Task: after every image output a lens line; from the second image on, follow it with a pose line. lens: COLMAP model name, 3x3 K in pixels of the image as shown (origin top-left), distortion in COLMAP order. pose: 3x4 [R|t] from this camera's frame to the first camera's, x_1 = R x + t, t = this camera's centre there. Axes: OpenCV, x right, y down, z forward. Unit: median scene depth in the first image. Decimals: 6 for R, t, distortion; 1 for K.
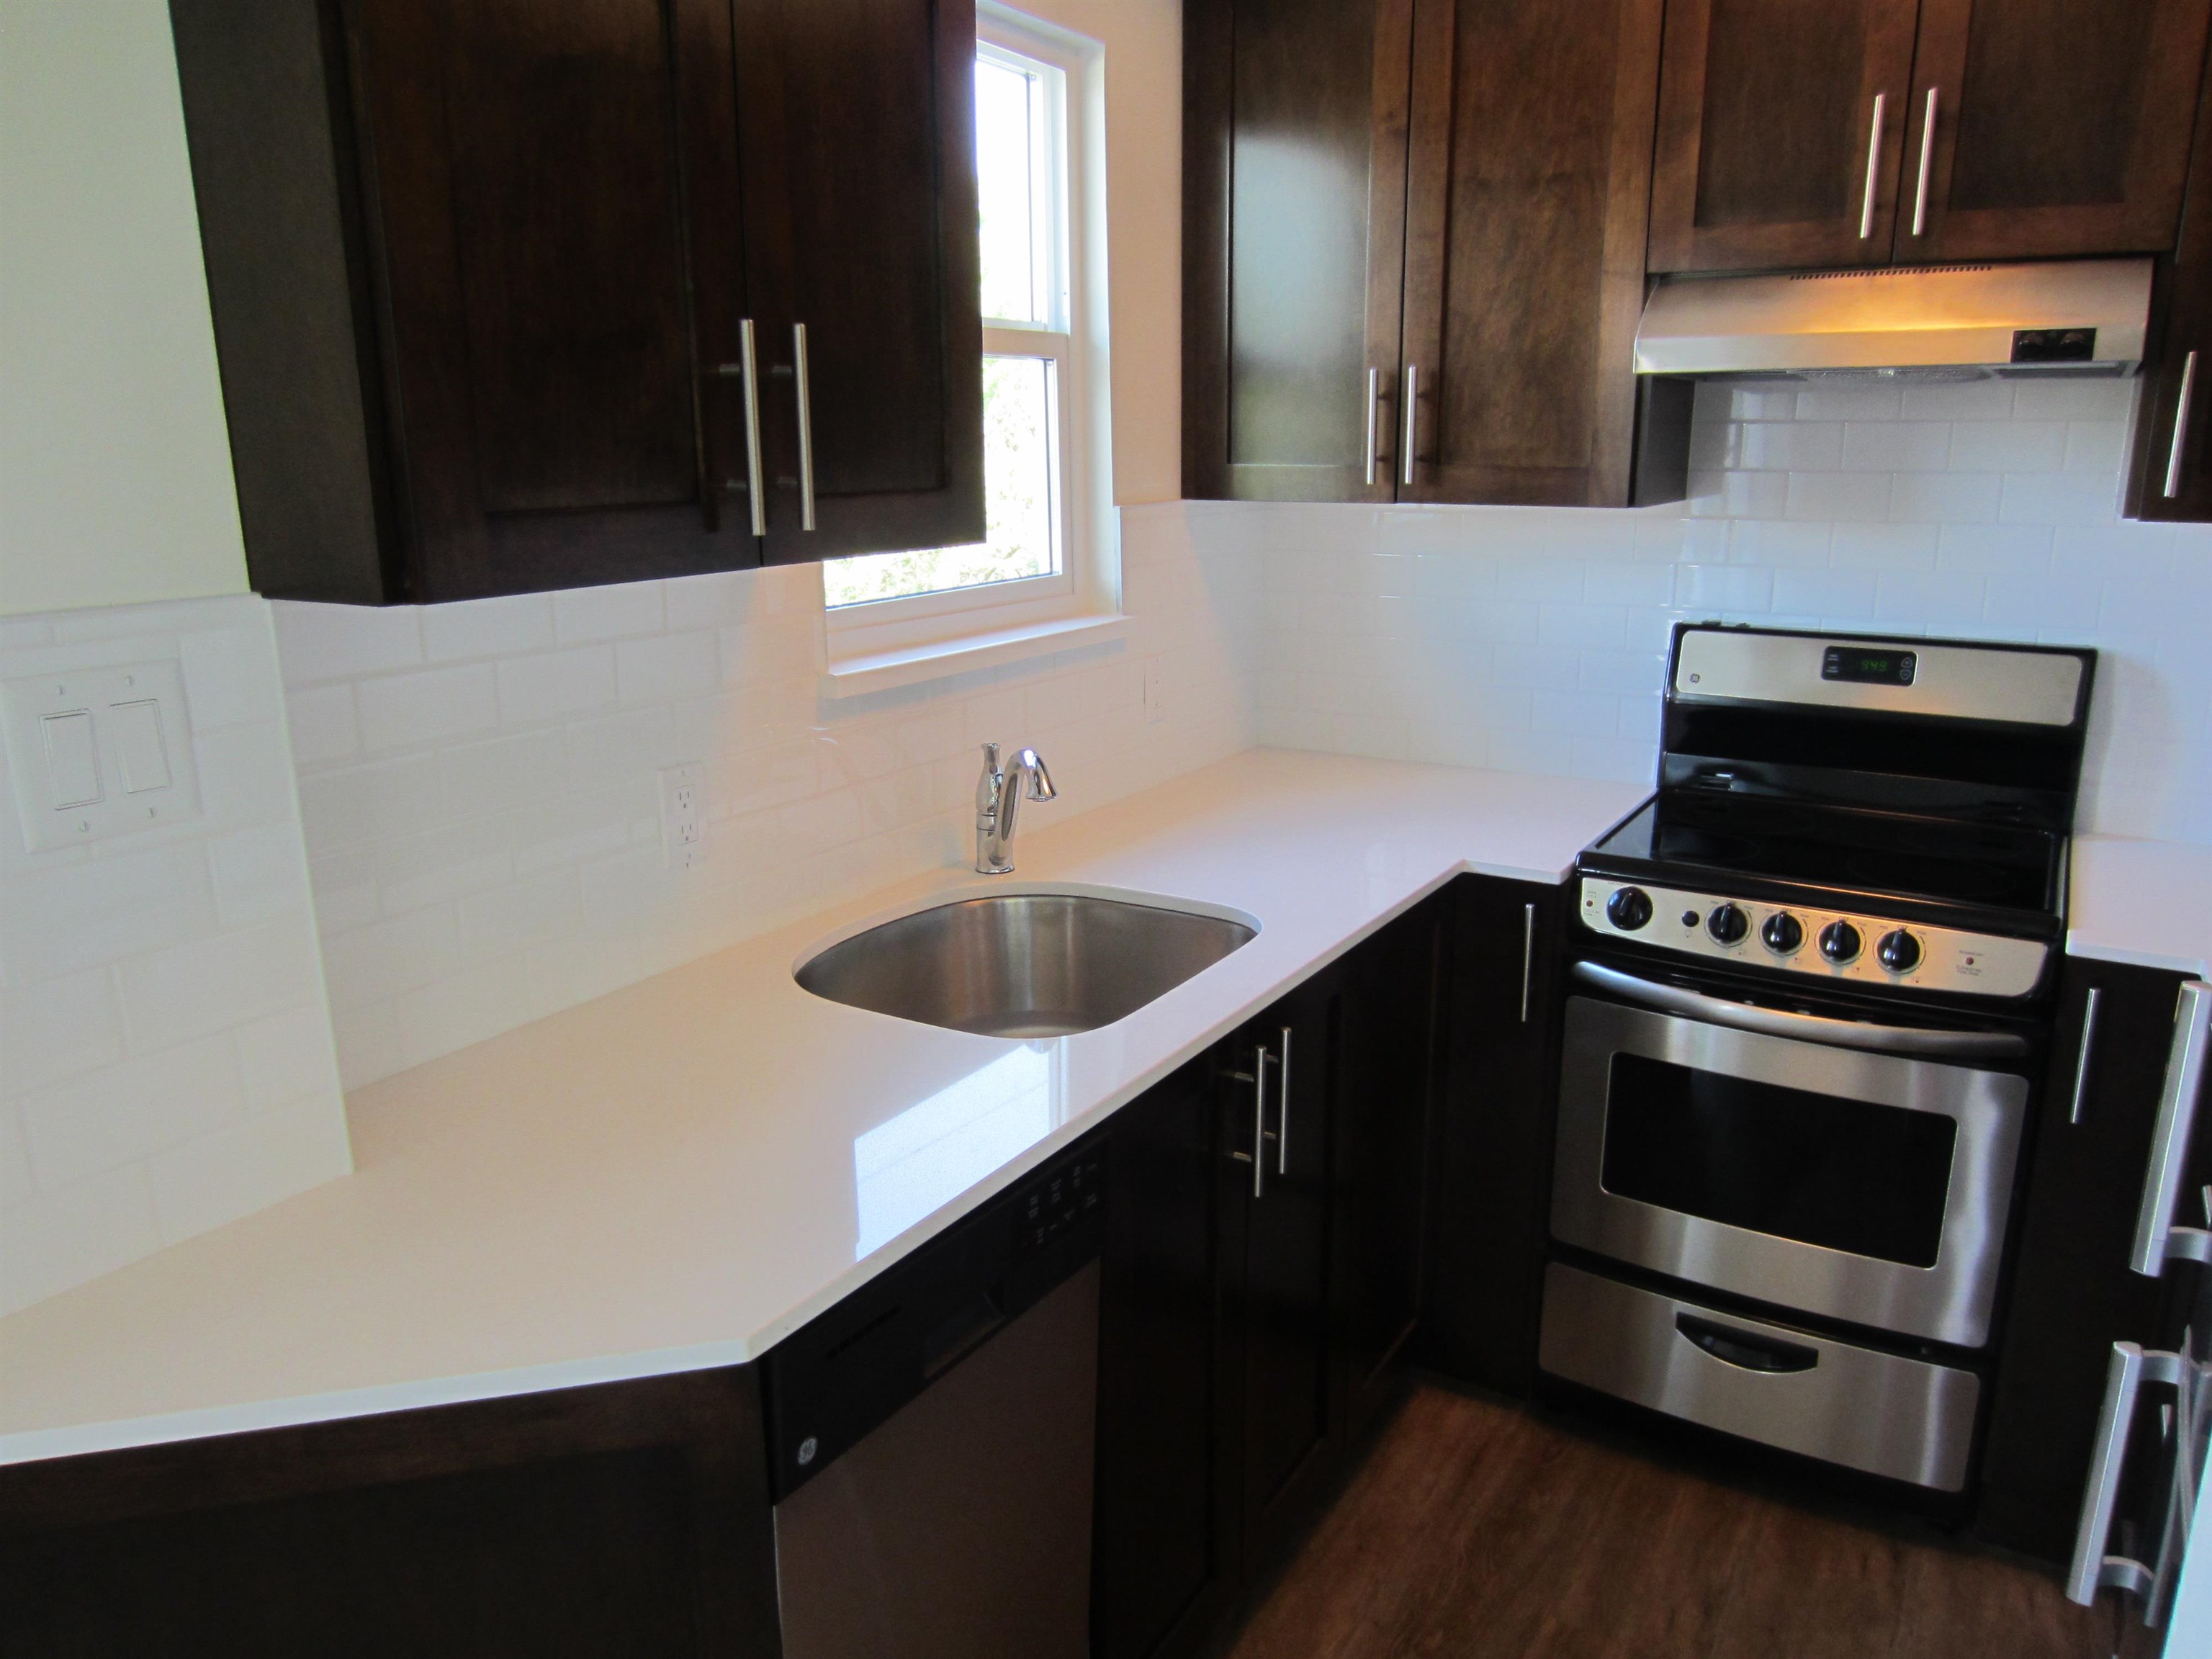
lens RADIAL K [[1583.1, 0, 1106.0], [0, 1583.1, 829.5], [0, 0, 1]] dist [-0.011780, 0.001015]
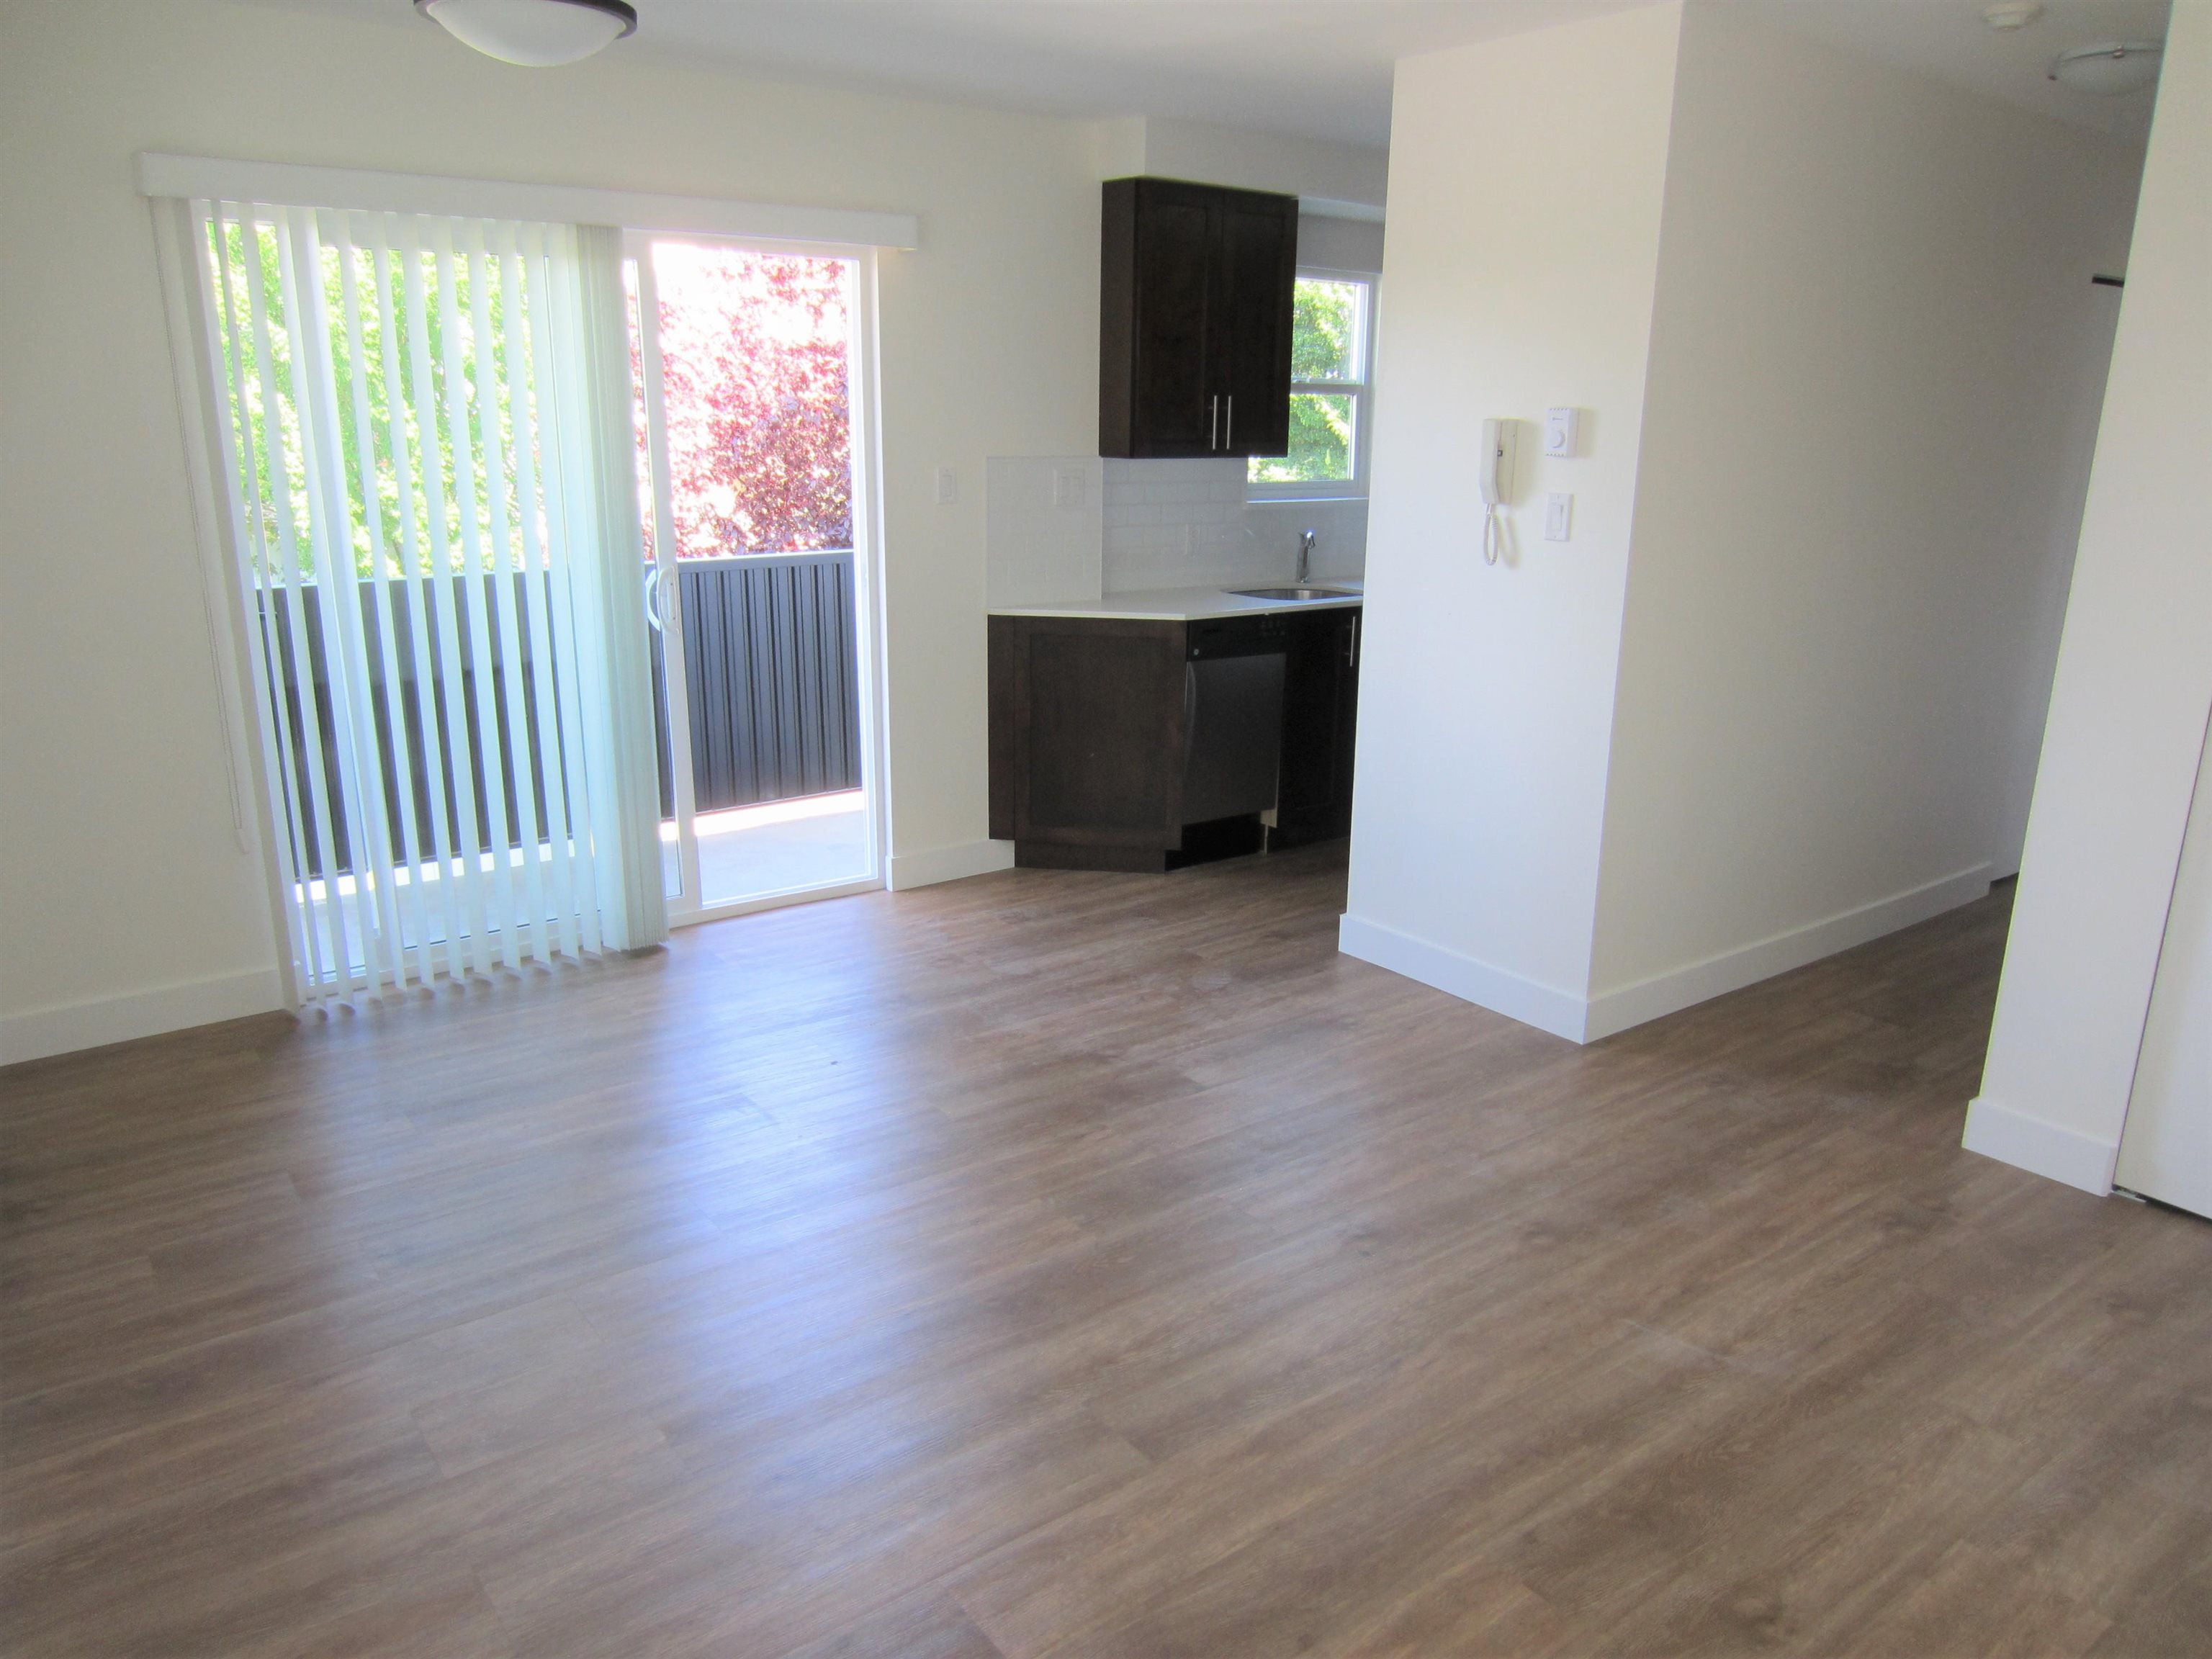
lens RADIAL K [[1583.1, 0, 1106.0], [0, 1583.1, 829.5], [0, 0, 1]] dist [-0.011780, 0.001015]
pose [[0.933087, 0.111809, -0.341828, 0.571065], [-0.106424, 0.993721, 0.034534, 0.374763], [0.343543, 0.004156, 0.939128, -1.622358]]
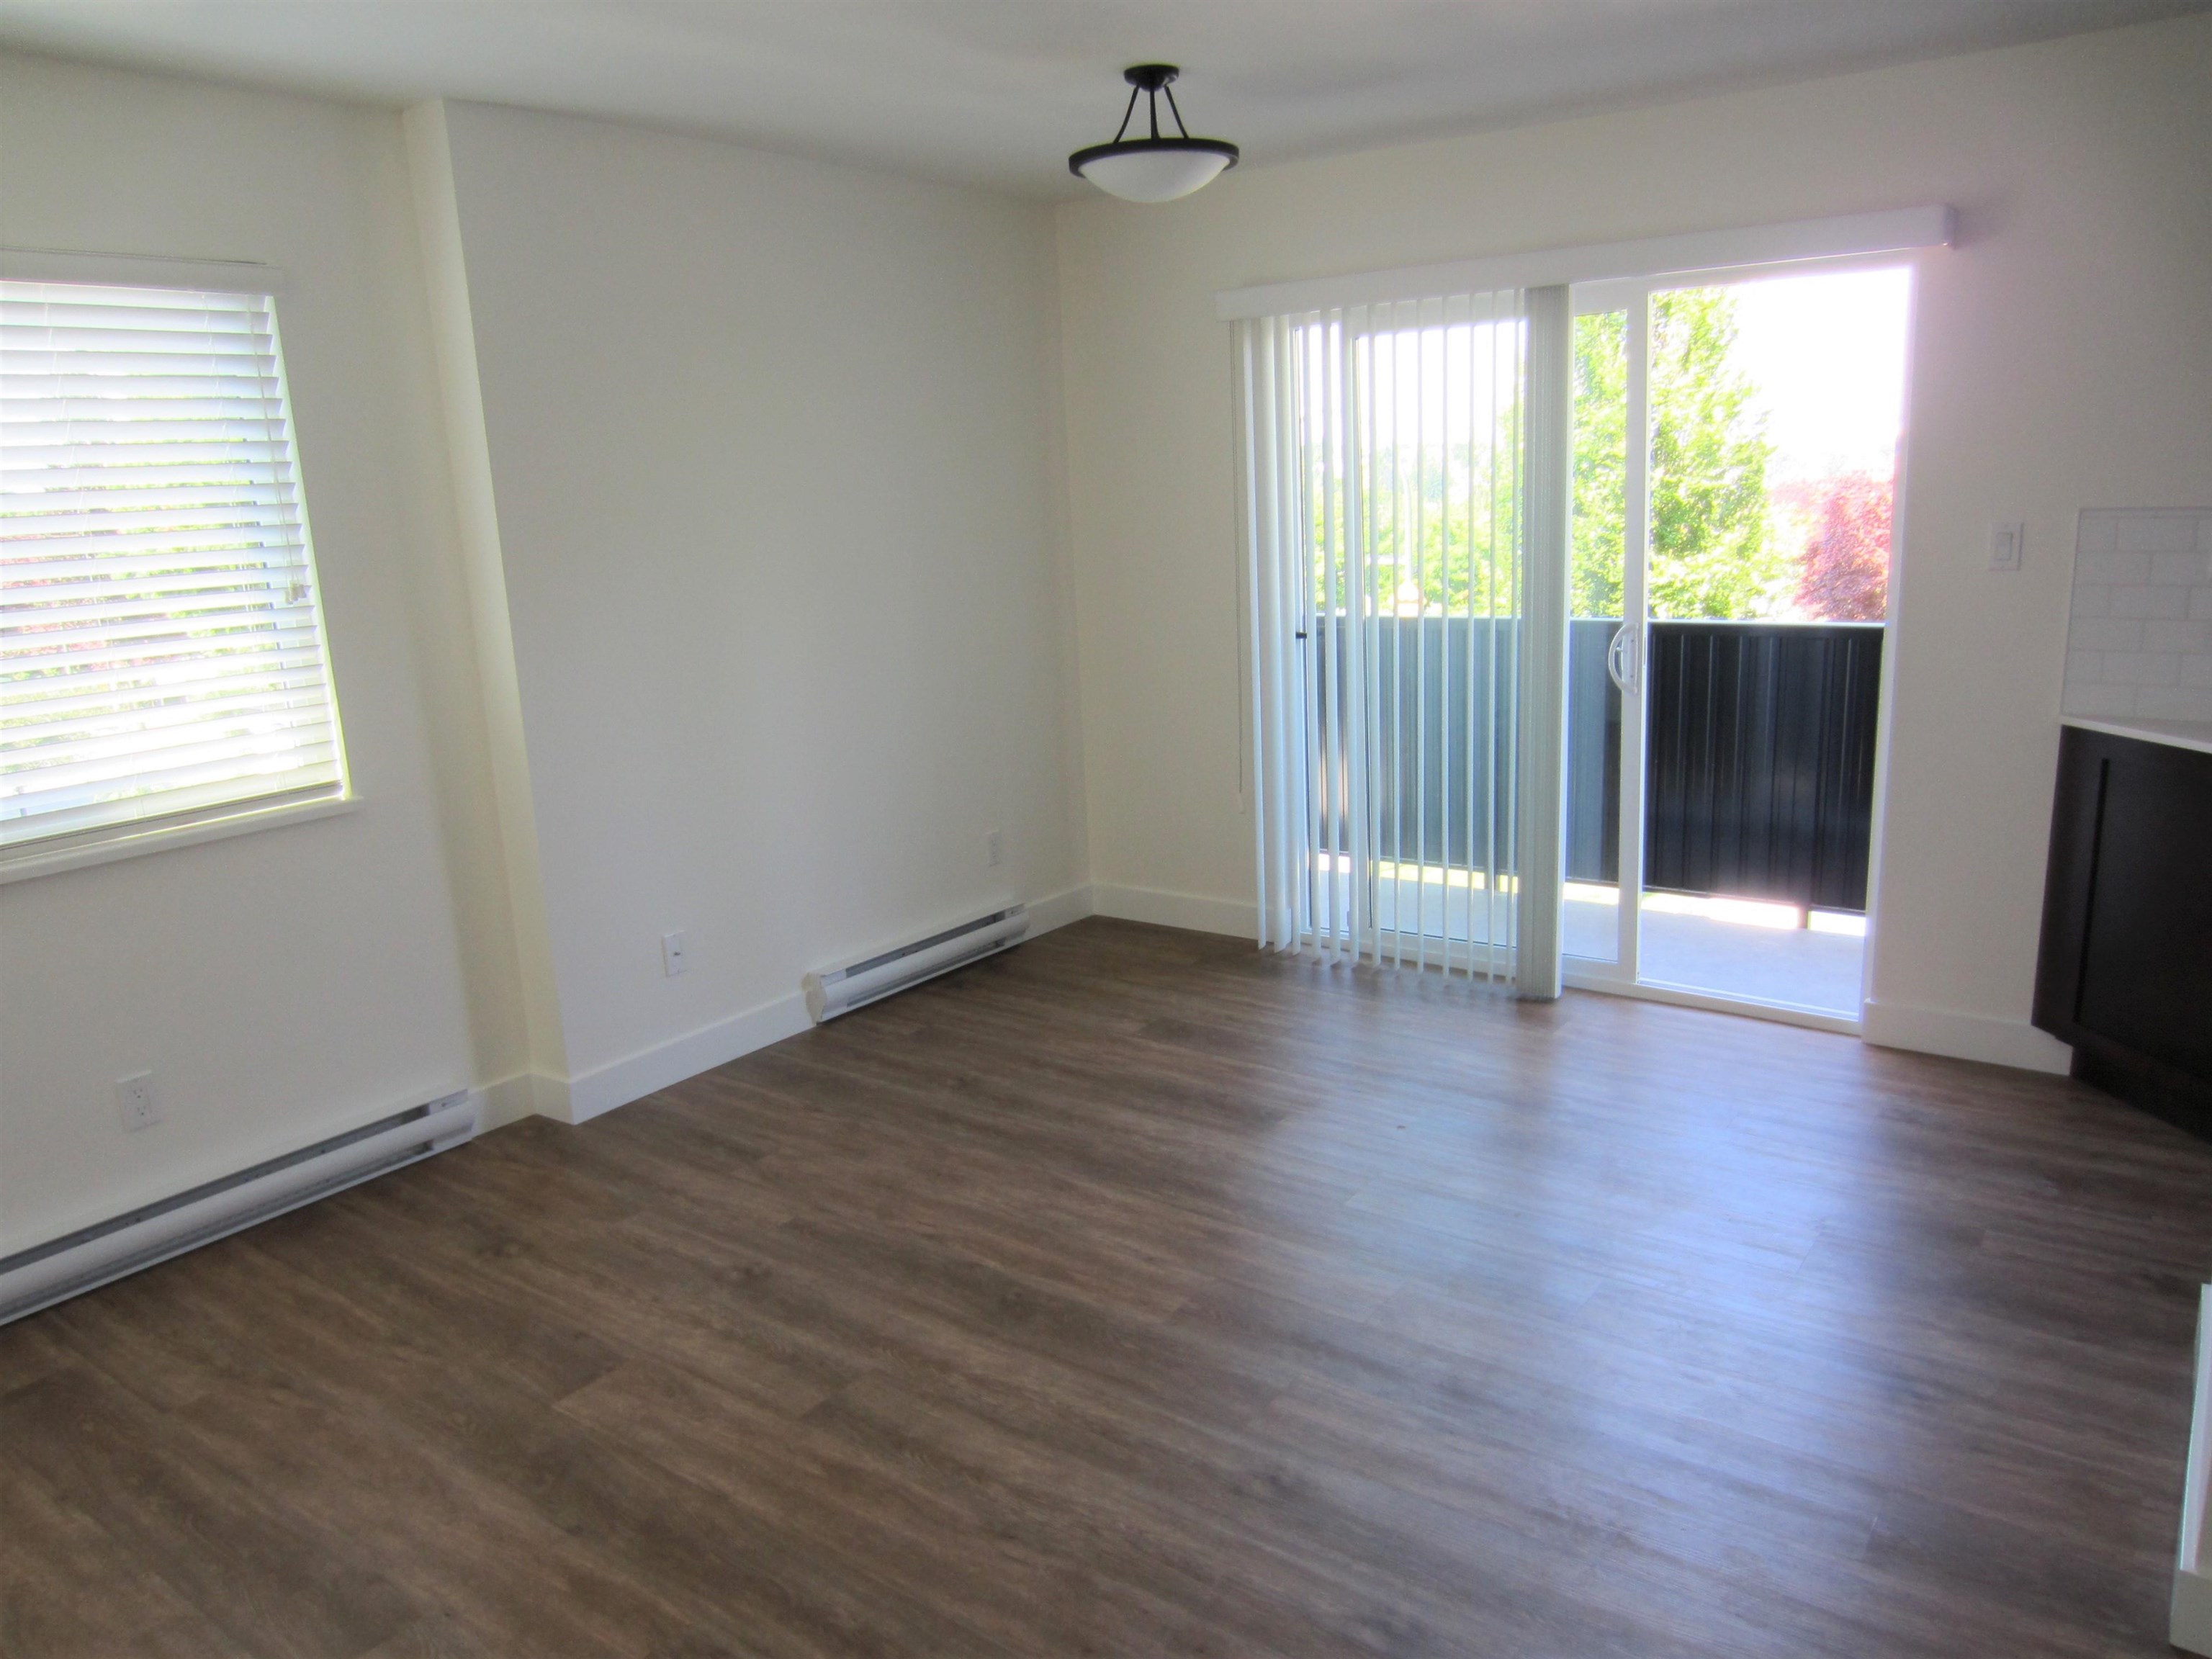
lens RADIAL K [[1557.7, 0, 1114.9], [0, 1557.7, 882.9], [0, 0, 1]] dist [-0.015151, -0.002483]
pose [[-0.085106, 0.259331, -0.962031, 1.265386], [-0.203966, 0.940553, 0.271585, 0.094308], [0.975272, 0.219335, -0.027152, -0.471109]]
